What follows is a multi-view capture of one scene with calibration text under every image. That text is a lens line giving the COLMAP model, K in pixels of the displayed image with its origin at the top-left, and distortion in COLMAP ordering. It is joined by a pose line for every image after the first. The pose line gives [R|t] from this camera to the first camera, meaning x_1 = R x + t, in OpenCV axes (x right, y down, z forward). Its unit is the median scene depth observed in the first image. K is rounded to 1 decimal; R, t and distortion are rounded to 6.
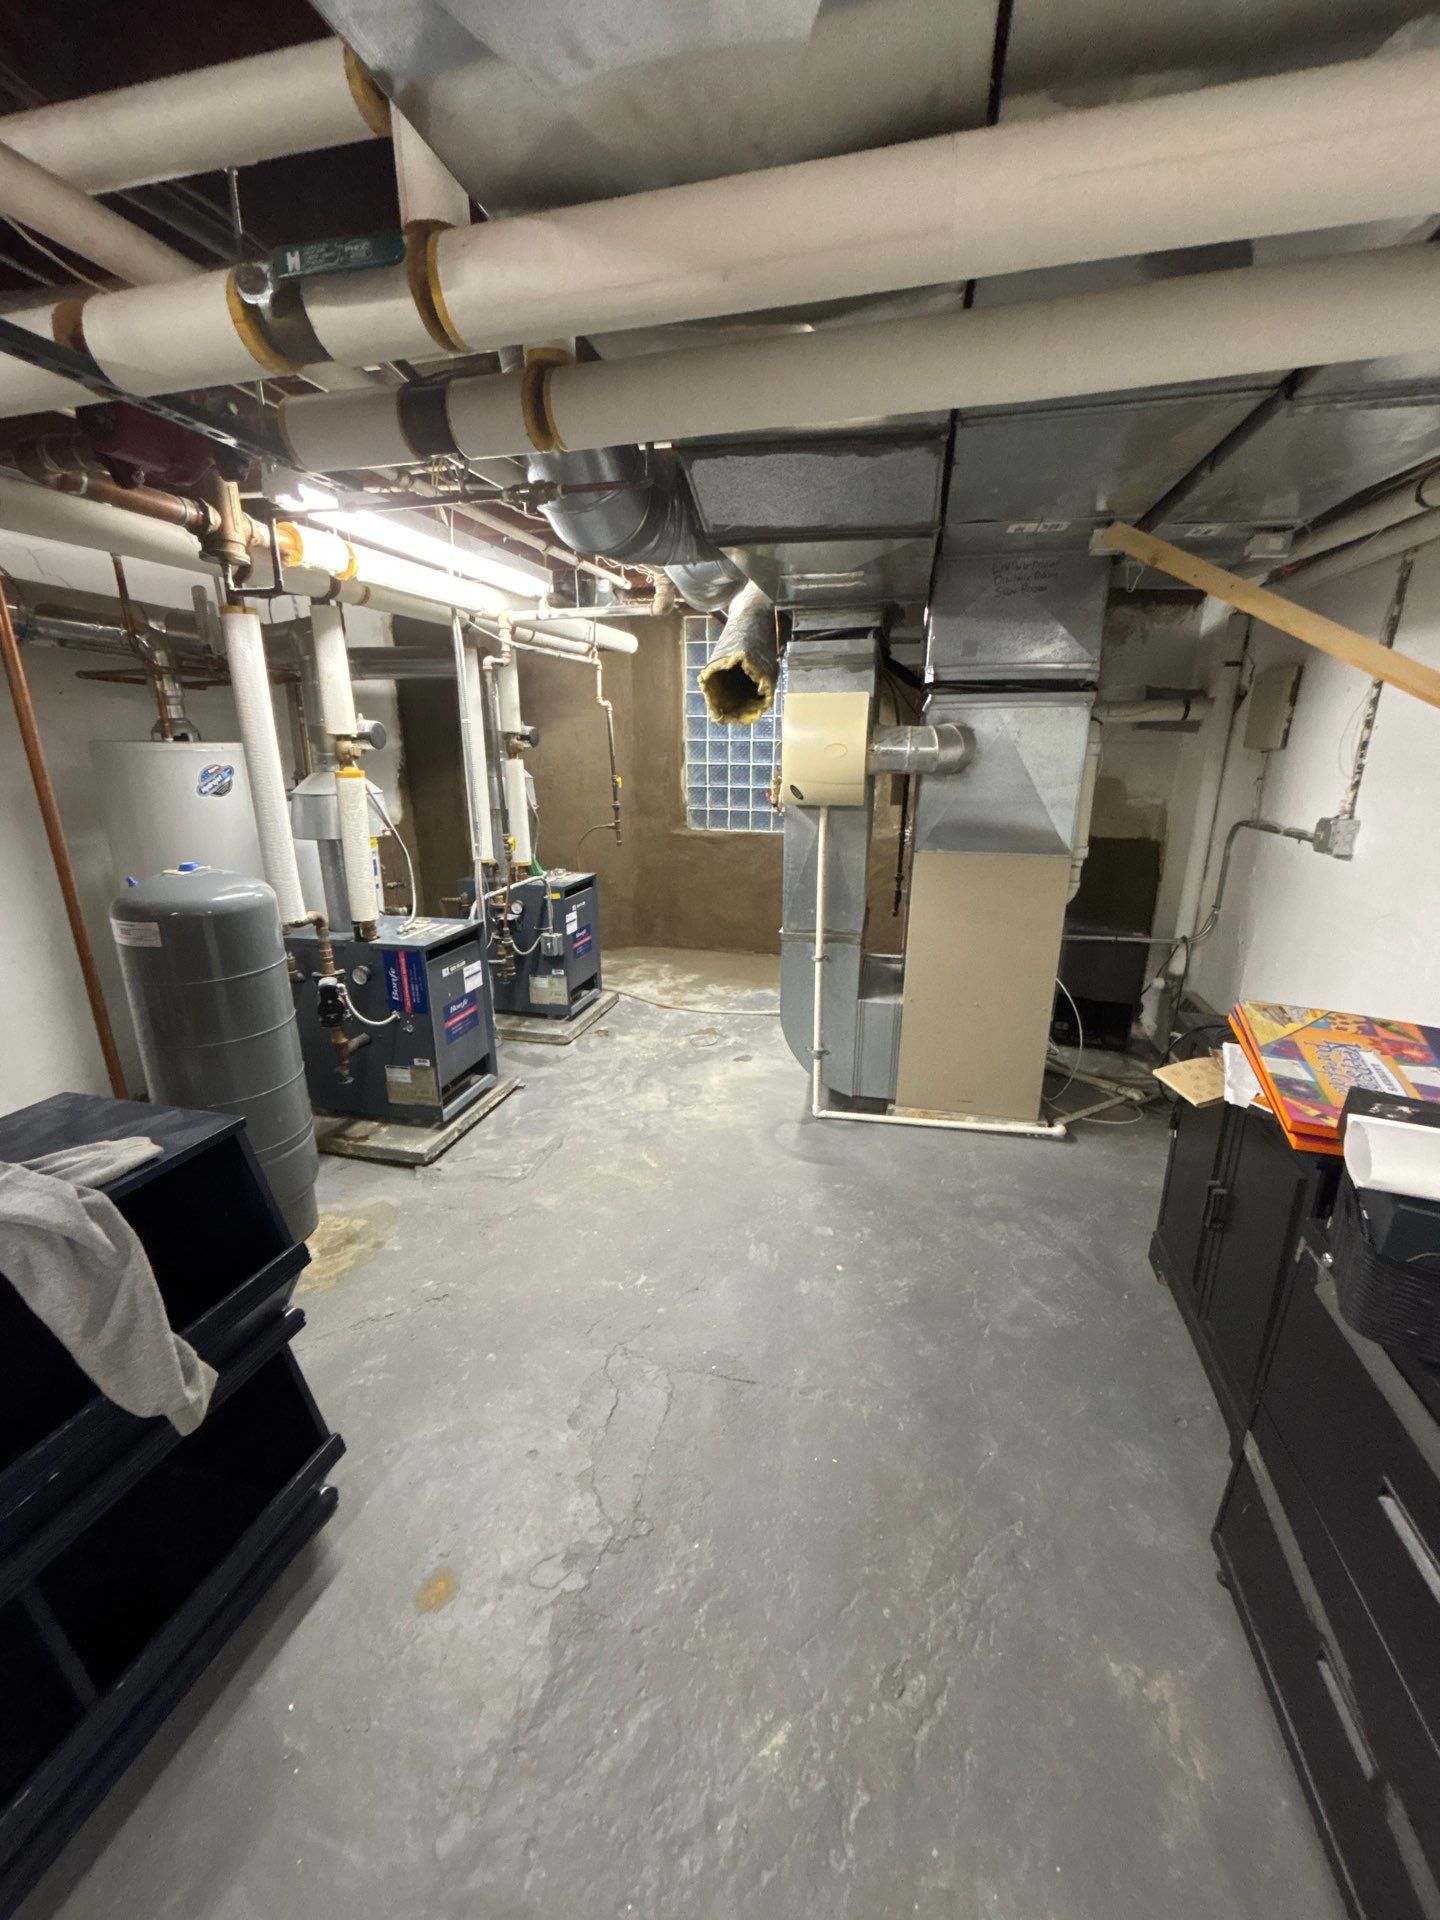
lens RADIAL K [[781.2, 0, 720.0], [0, 781.2, 960.0], [0, 0, 1]] dist [-0.000755, -0.000013]
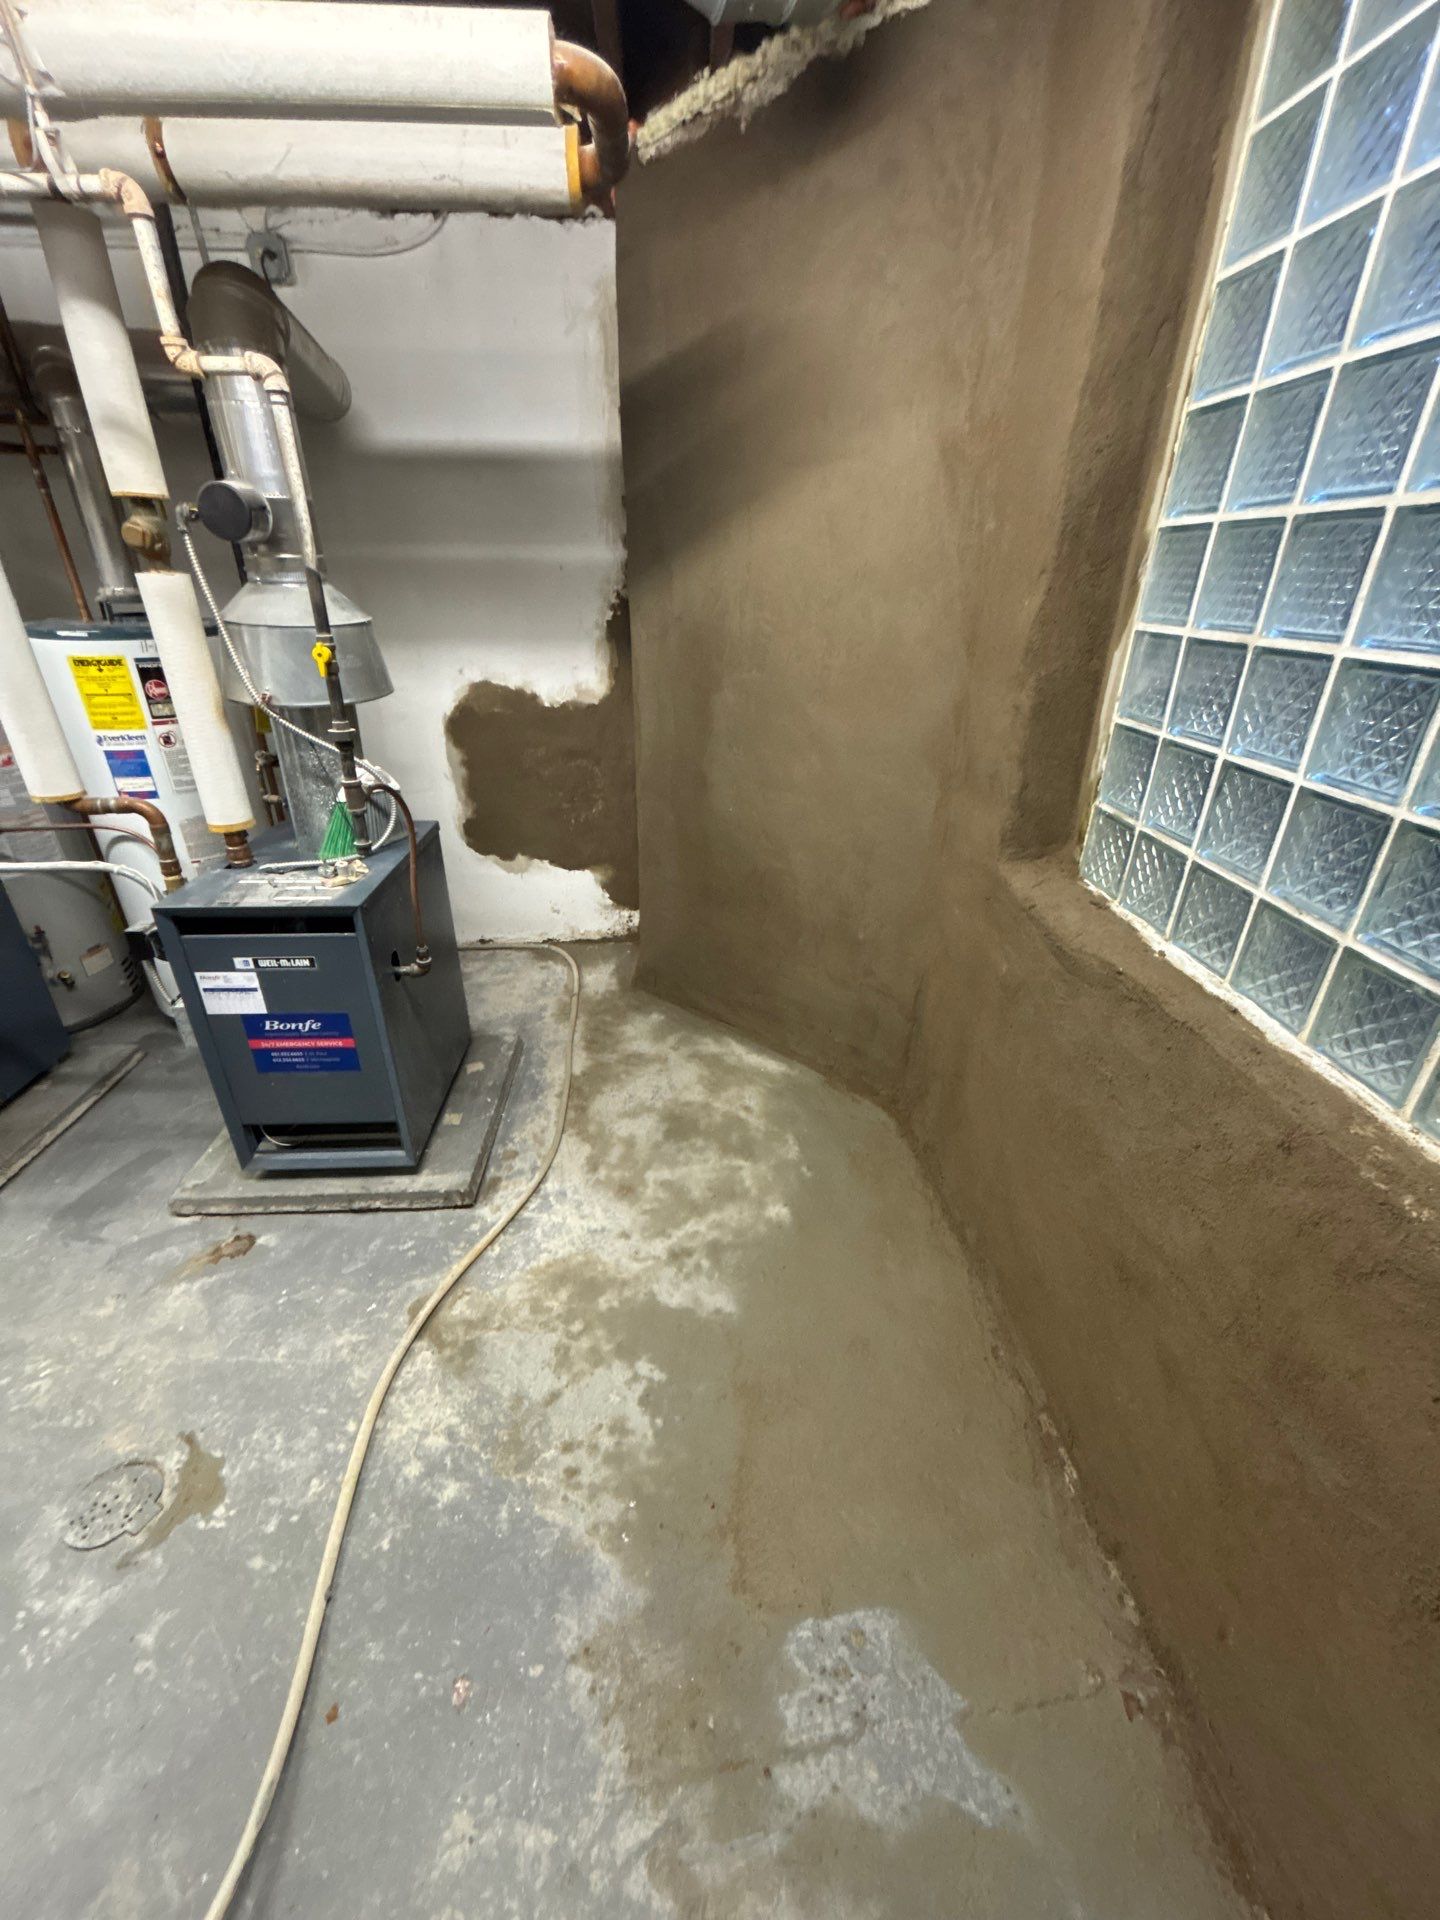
lens RADIAL K [[781.2, 0, 720.0], [0, 781.2, 960.0], [0, 0, 1]] dist [-0.000755, -0.000013]
pose [[0.301791, 0.436447, -0.847606, 0.186452], [-0.277901, 0.890722, 0.359701, -0.228793], [0.911972, 0.126996, 0.390101, 0.870018]]
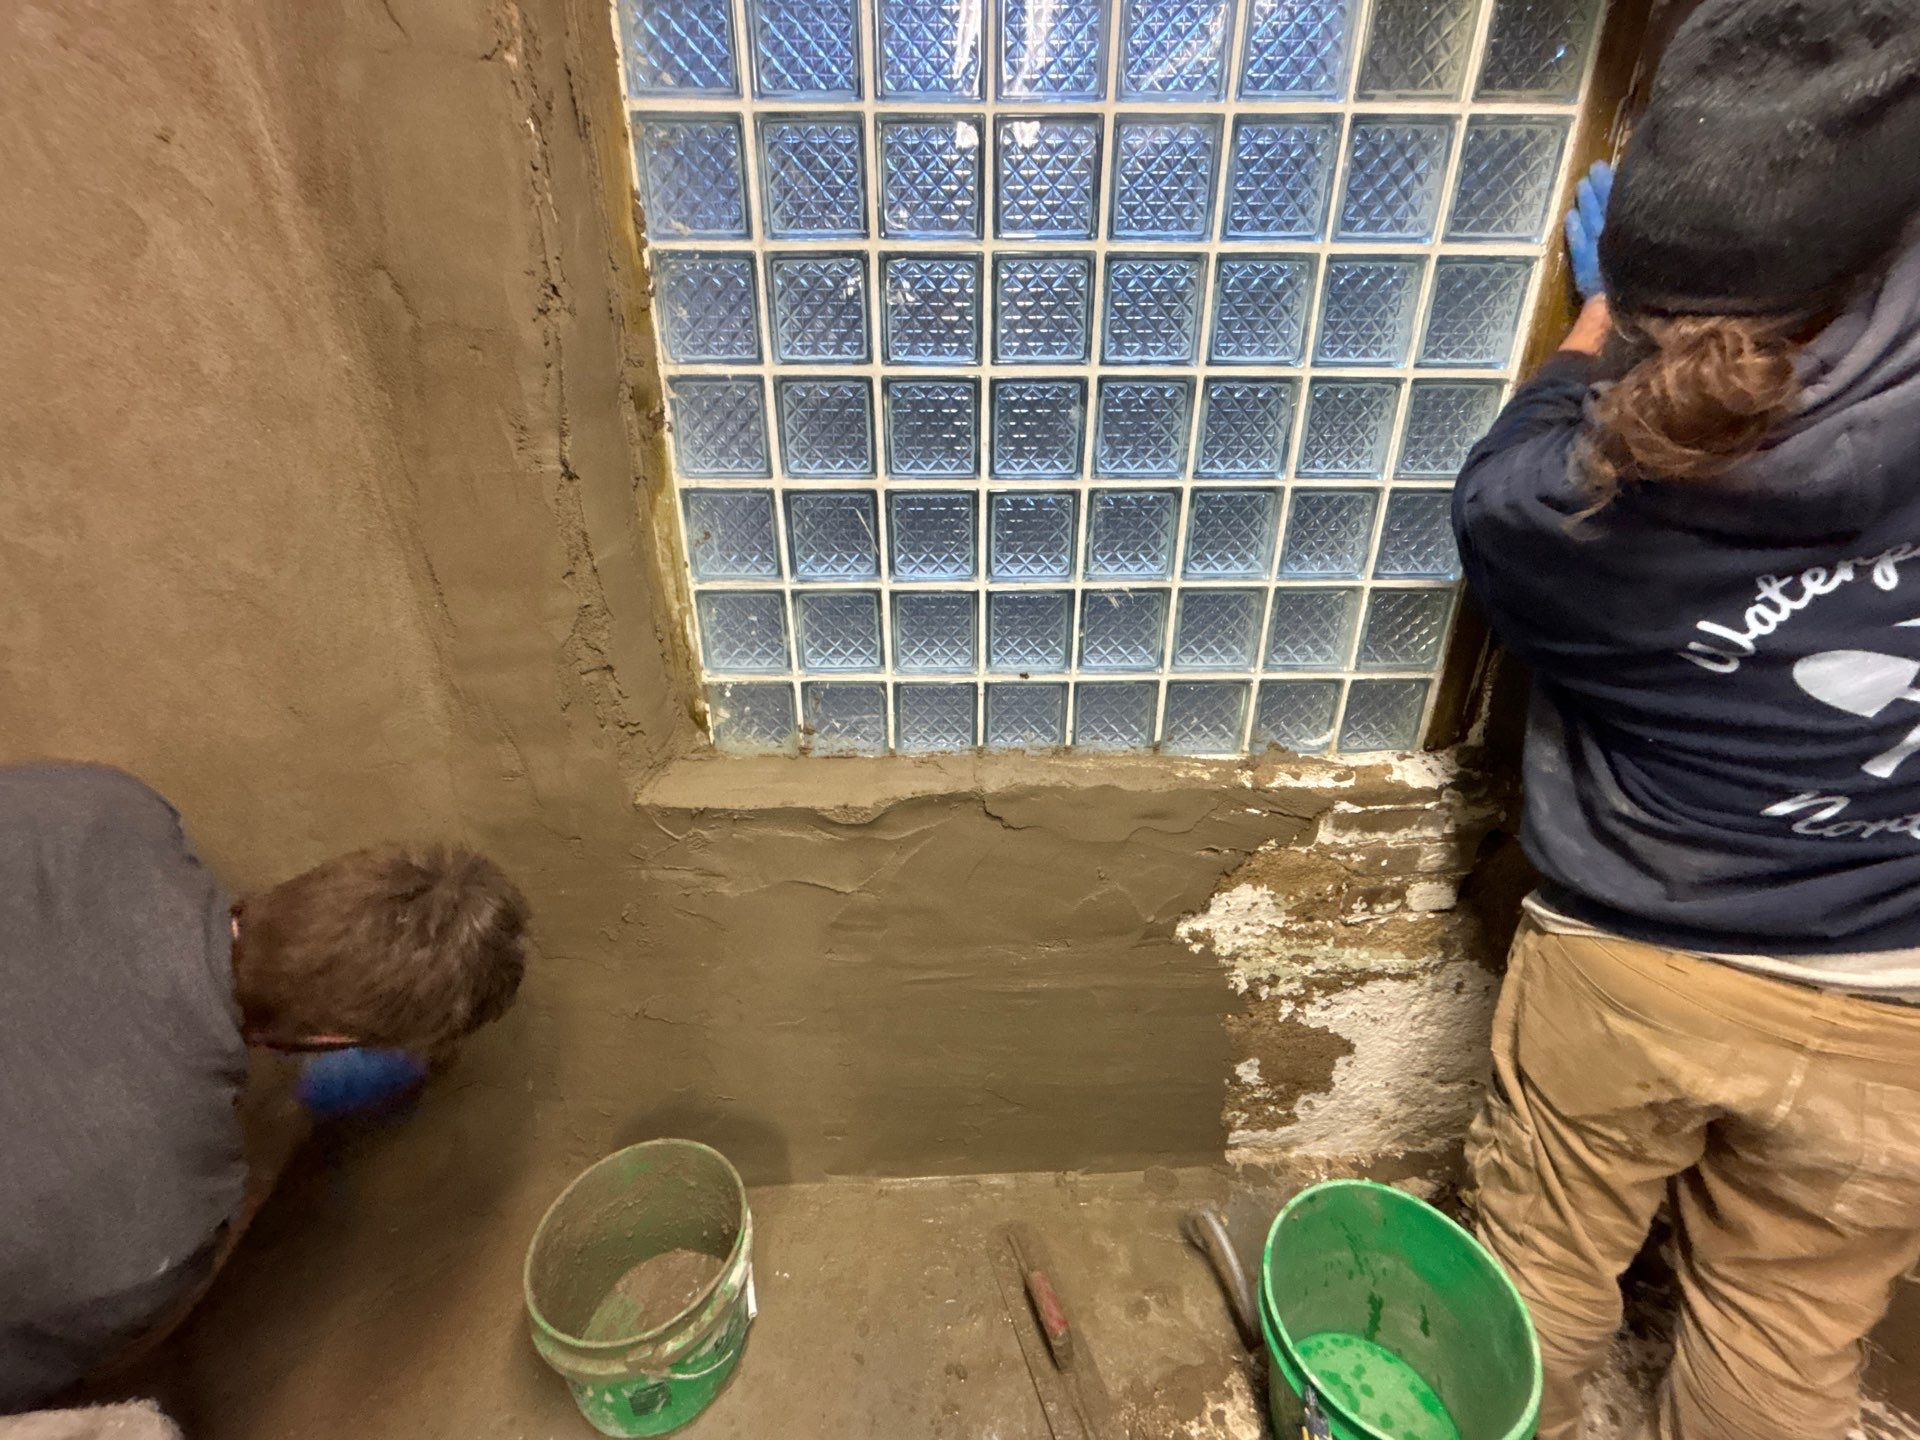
lens RADIAL K [[781.2, 0, 960.0], [0, 781.2, 720.0], [0, 0, 1]] dist [-0.000755, -0.000013]
pose [[0.966000, -0.095890, 0.240101, -0.028443], [0.065993, 0.989366, 0.129617, -0.228650], [-0.249977, -0.109365, 0.962056, 0.834678]]
